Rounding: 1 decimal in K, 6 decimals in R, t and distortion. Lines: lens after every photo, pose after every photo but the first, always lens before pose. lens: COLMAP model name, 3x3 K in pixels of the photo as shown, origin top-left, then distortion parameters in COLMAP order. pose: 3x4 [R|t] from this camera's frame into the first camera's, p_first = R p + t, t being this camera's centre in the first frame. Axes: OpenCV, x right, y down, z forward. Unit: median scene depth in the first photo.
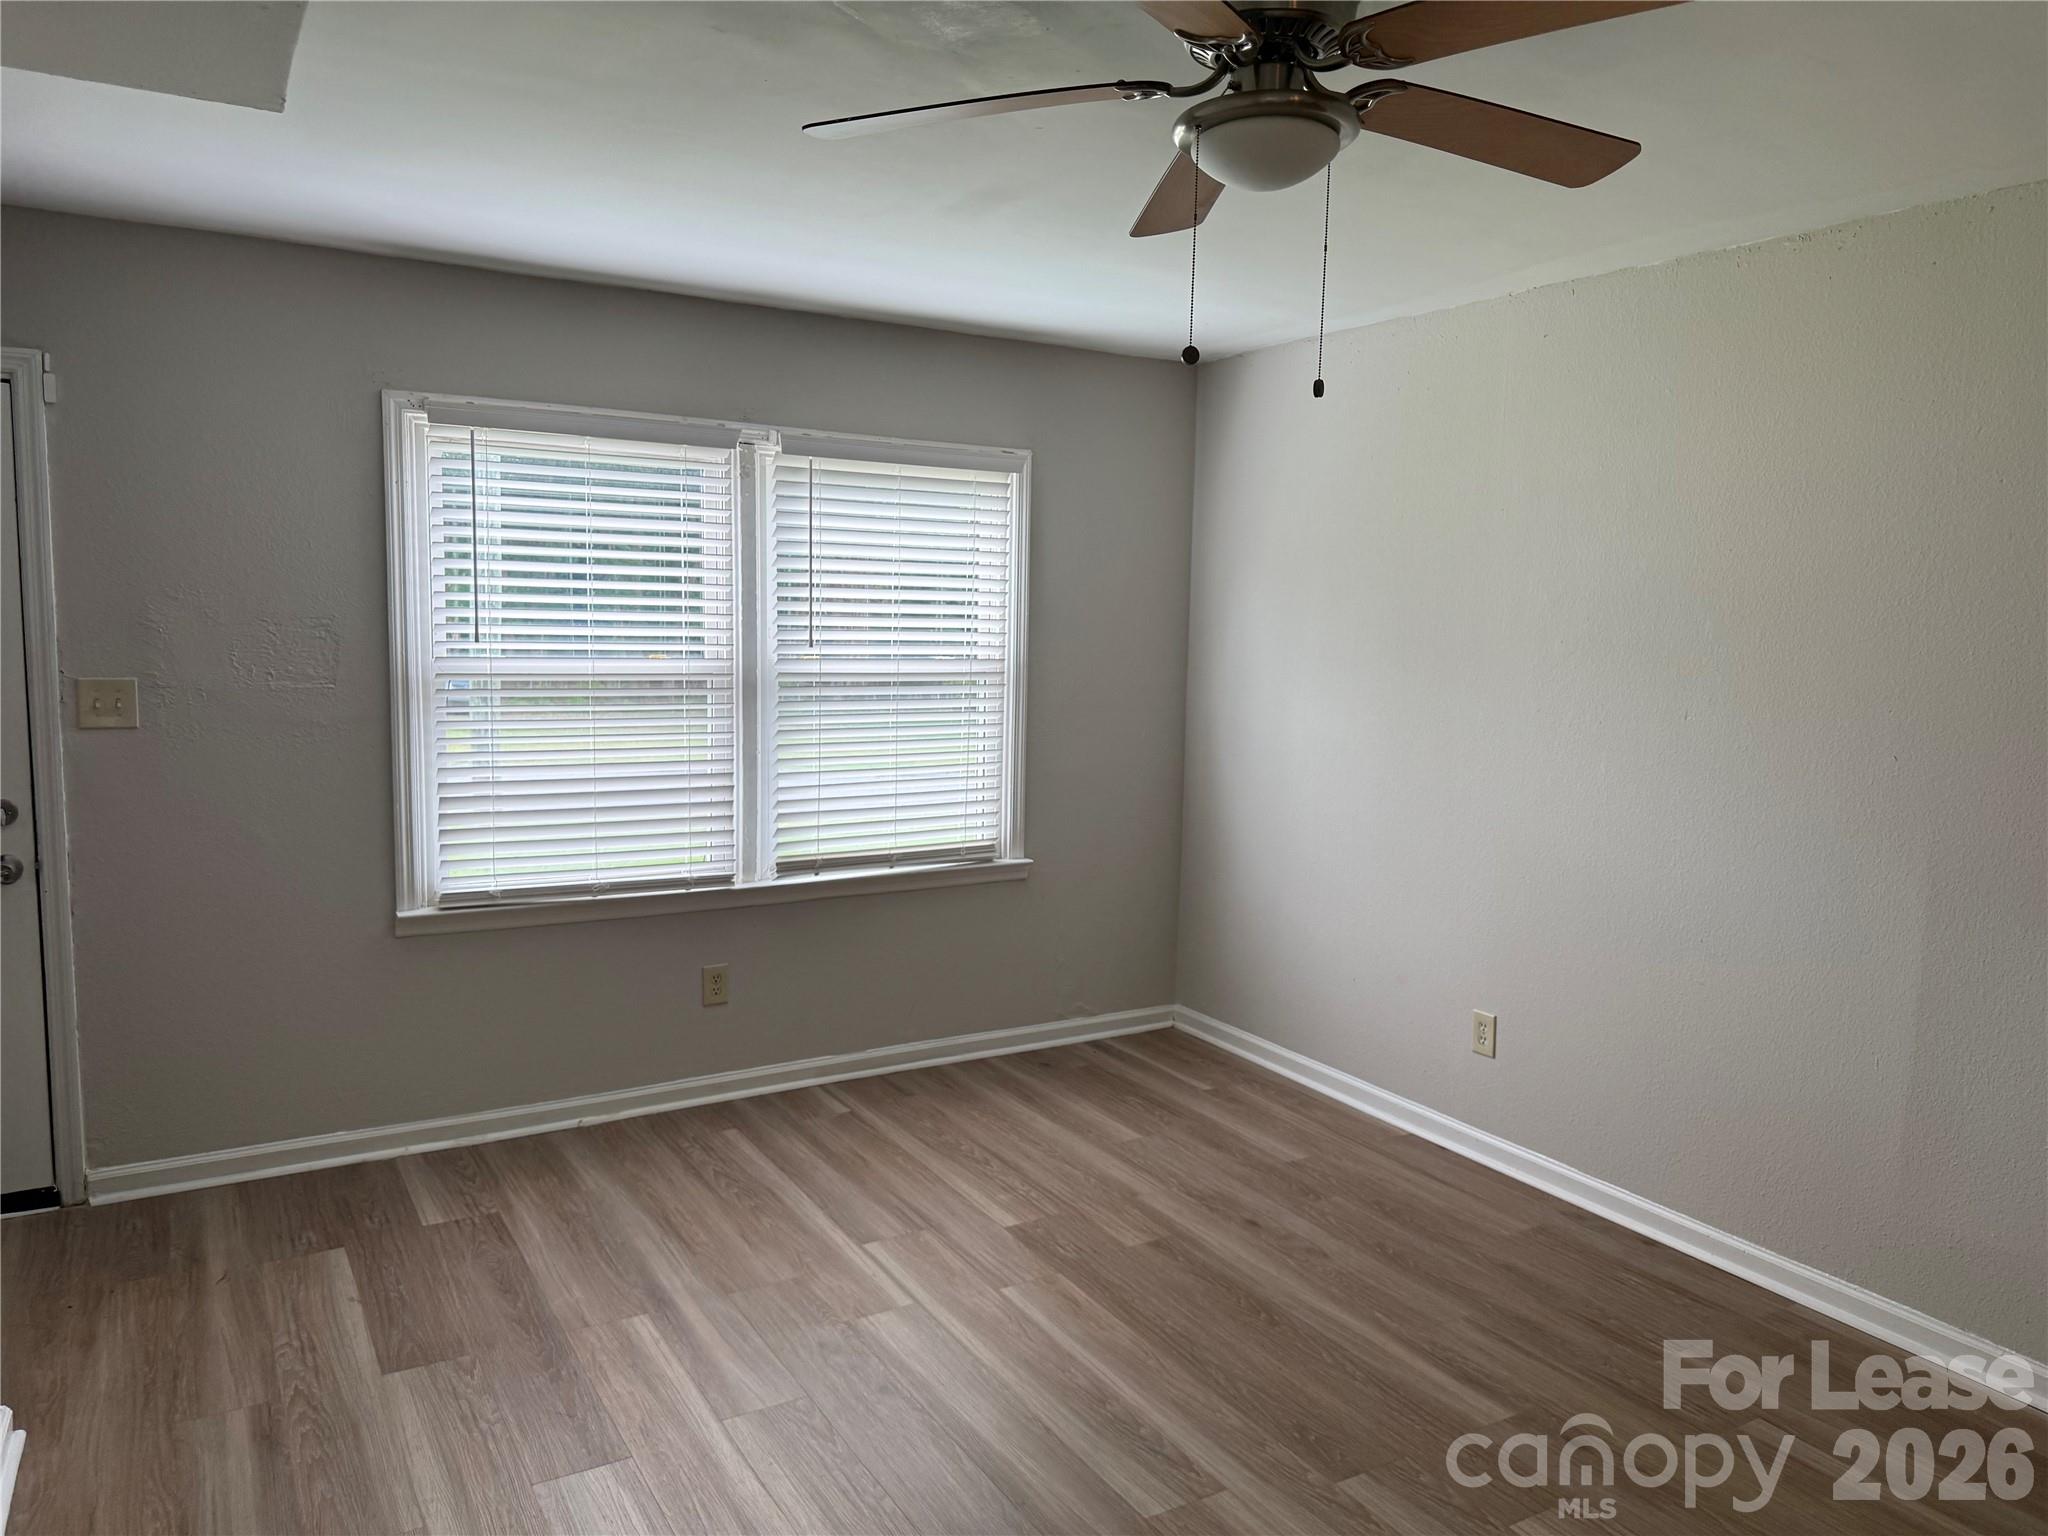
lens RADIAL K [[1433.7, 0, 1043.4], [0, 1433.7, 768.9], [0, 0, 1]] dist [0.010327, -0.039550]
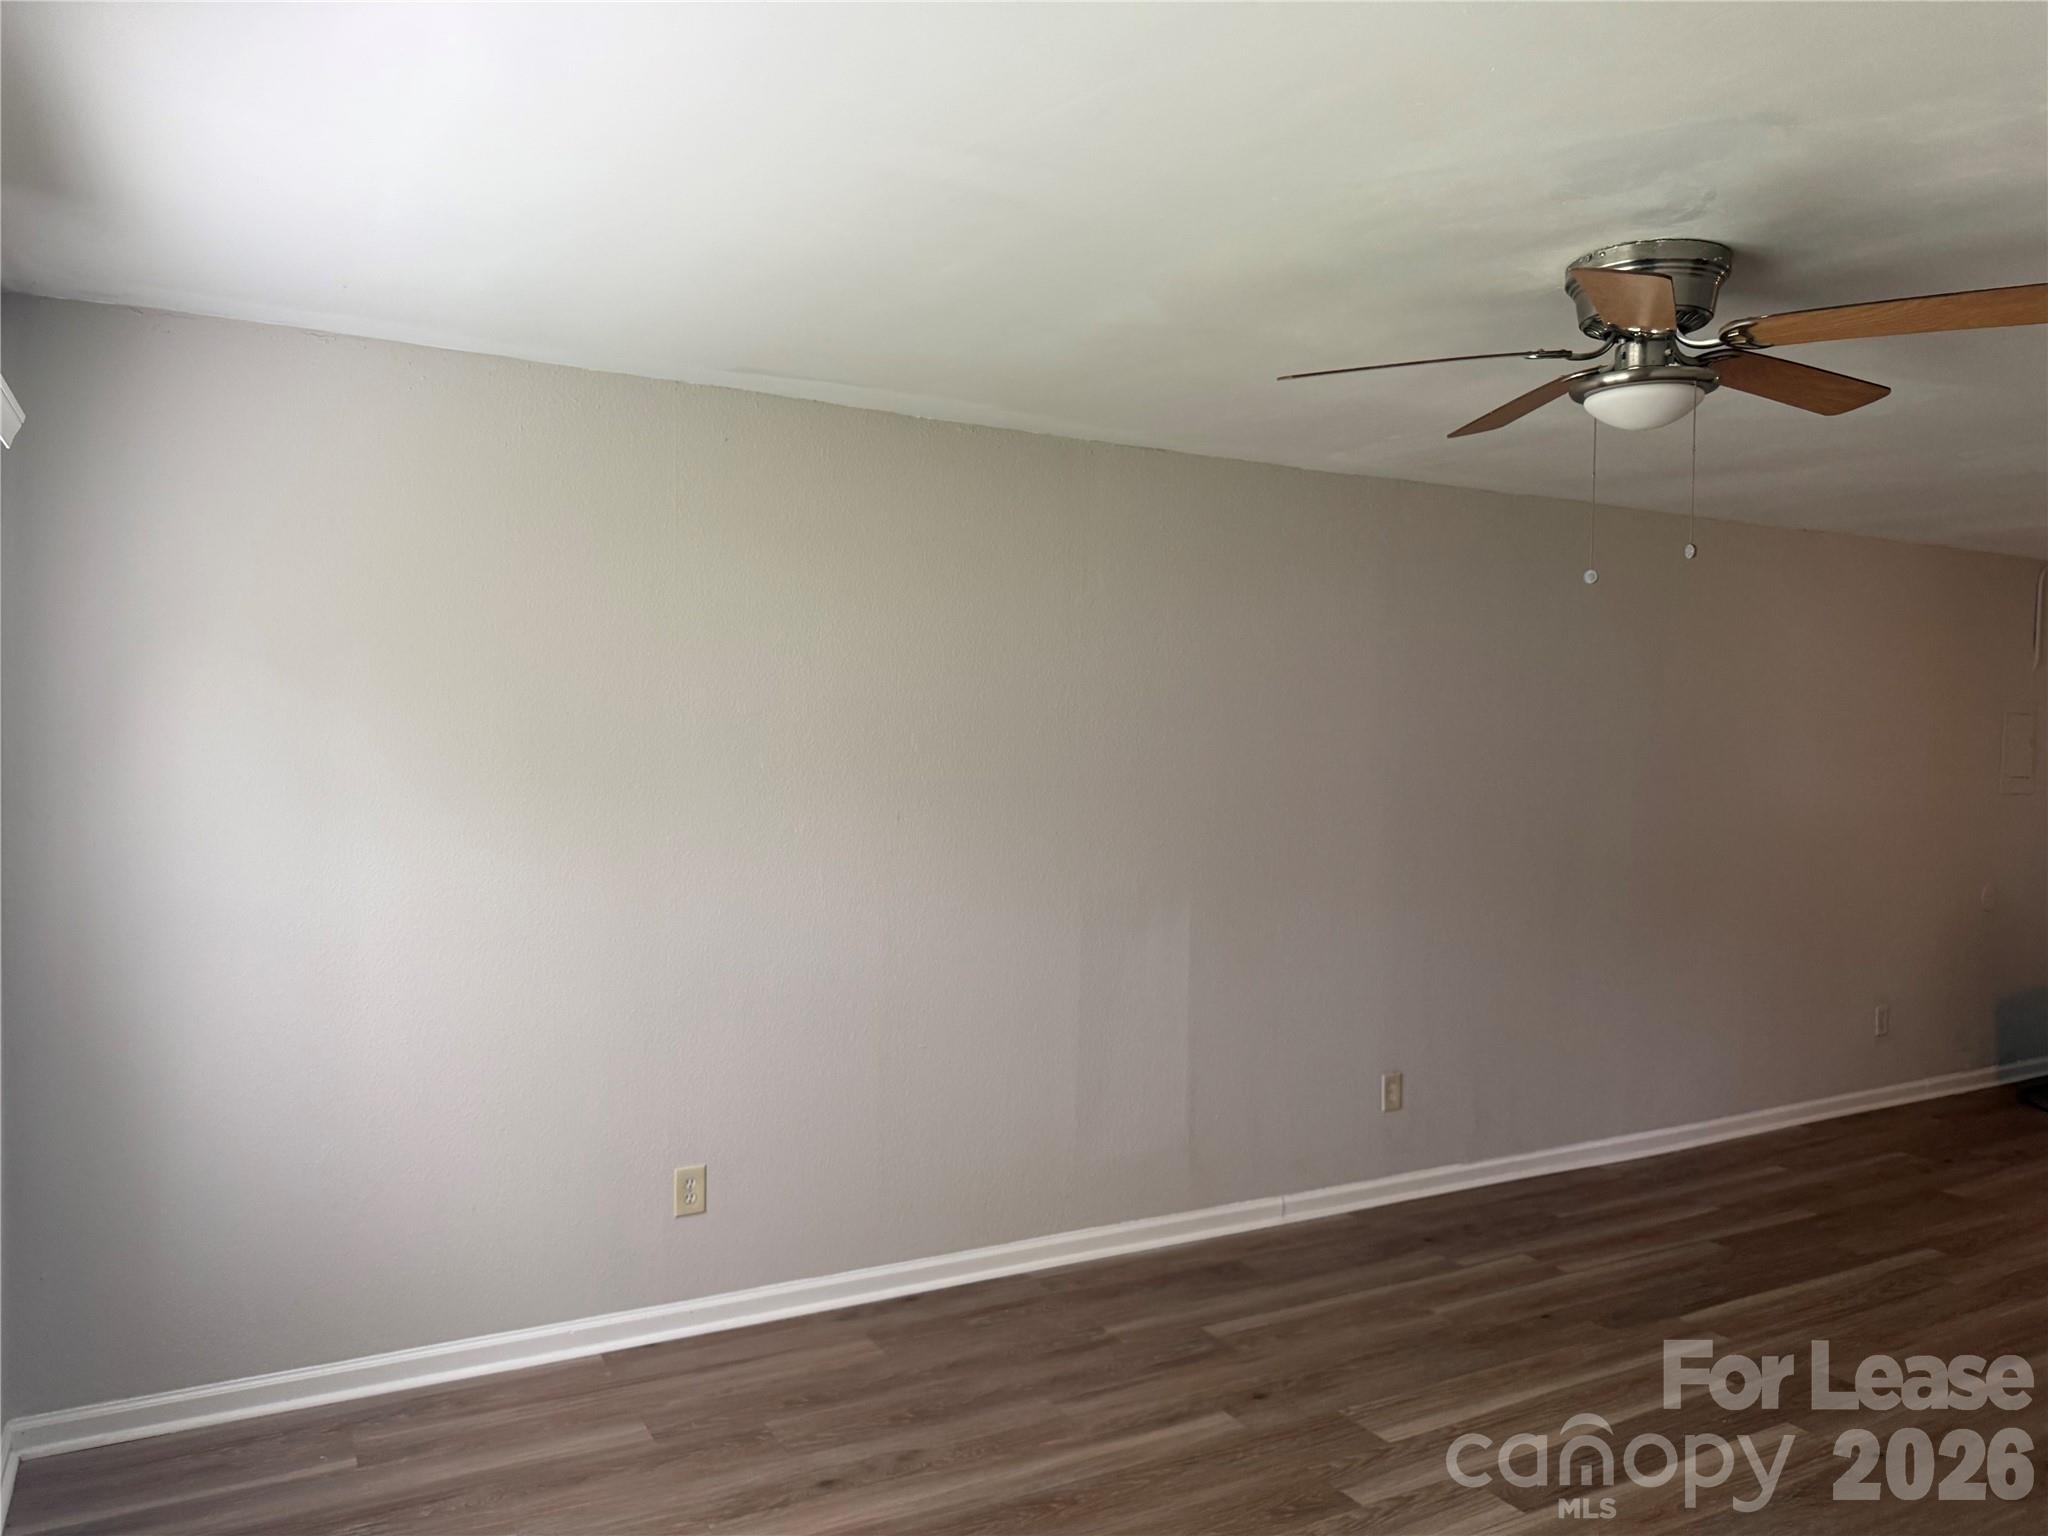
lens RADIAL K [[1433.7, 0, 1026.8], [0, 1433.7, 772.5], [0, 0, 1]] dist [0.010327, -0.039550]
pose [[0.045681, -0.046752, 0.997861, -0.554928], [0.104435, 0.993654, 0.041774, -0.088457], [-0.993482, 0.102303, 0.050274, 0.711125]]
